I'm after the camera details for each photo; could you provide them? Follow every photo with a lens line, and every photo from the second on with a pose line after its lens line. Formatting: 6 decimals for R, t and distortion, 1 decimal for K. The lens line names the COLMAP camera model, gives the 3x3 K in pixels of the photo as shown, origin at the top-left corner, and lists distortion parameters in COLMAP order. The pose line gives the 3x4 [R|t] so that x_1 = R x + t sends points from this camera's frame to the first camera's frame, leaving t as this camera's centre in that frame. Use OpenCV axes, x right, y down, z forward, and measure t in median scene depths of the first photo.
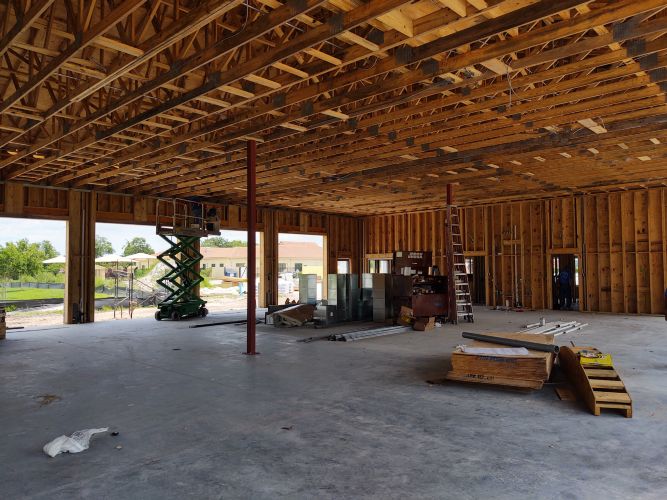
lens RADIAL K [[504.8, 0, 333.5], [0, 504.8, 250.0], [0, 0, 1]] dist [0.050345, -0.069471]
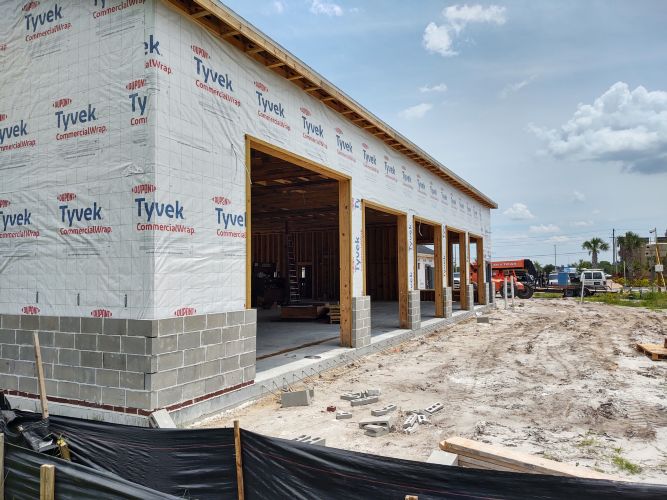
lens RADIAL K [[504.8, 0, 333.5], [0, 504.8, 250.0], [0, 0, 1]] dist [0.050345, -0.069471]
pose [[0.957210, 0.010845, 0.289191, -0.095477], [-0.006209, 0.999837, -0.016944, -0.011107], [-0.289328, 0.014424, 0.957121, -0.583053]]
